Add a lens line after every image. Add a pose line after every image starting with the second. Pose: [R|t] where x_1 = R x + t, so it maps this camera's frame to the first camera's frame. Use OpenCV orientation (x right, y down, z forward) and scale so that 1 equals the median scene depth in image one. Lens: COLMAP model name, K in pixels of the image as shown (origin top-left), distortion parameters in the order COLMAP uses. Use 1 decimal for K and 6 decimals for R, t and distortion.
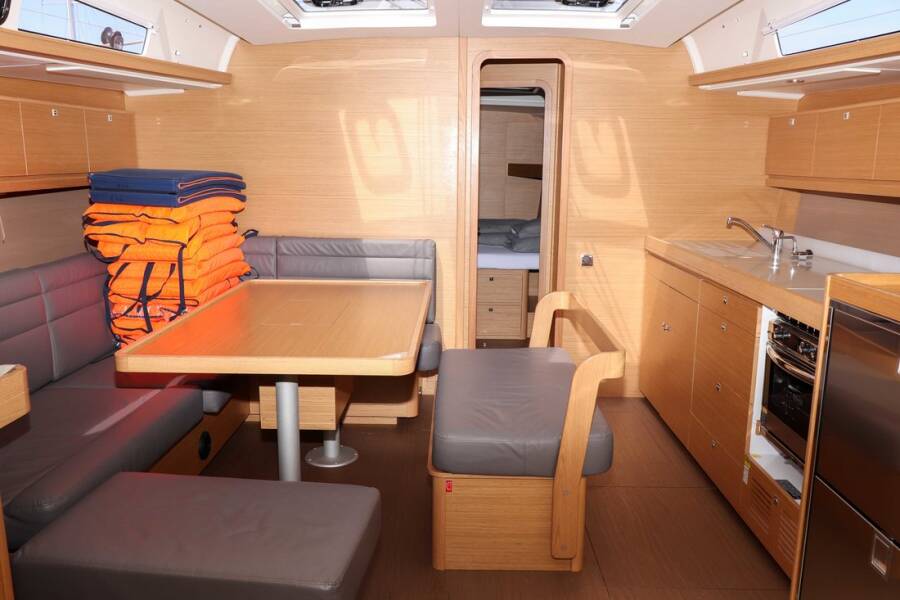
lens RADIAL K [[721.7, 0, 447.9], [0, 721.7, 299.8], [0, 0, 1]] dist [0.009728, -0.003673]
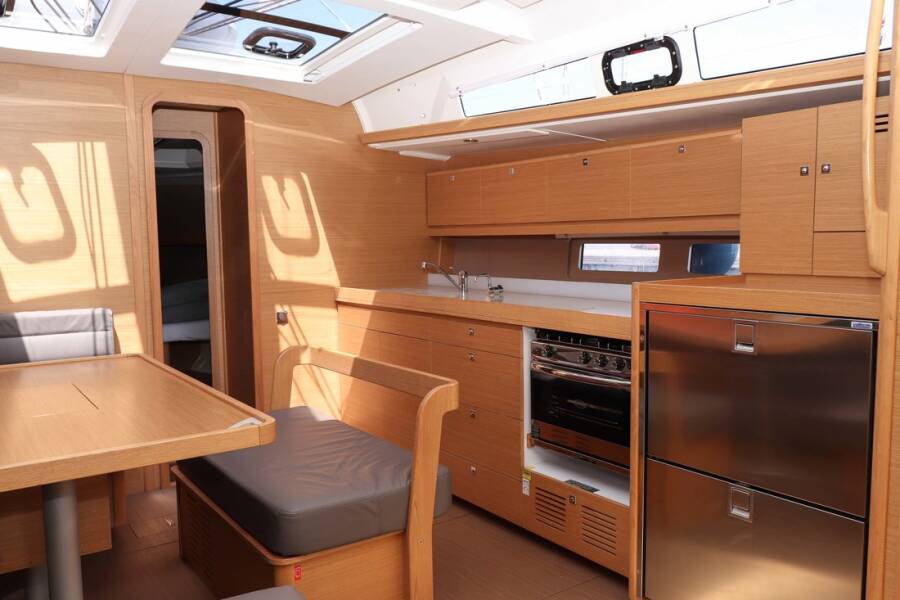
lens RADIAL K [[721.7, 0, 448.5], [0, 721.7, 300.2], [0, 0, 1]] dist [0.009728, -0.003673]
pose [[0.815492, -0.074678, 0.573930, -0.197161], [0.132168, 0.989467, -0.059049, 0.009748], [-0.563475, 0.124010, 0.816773, 0.102973]]
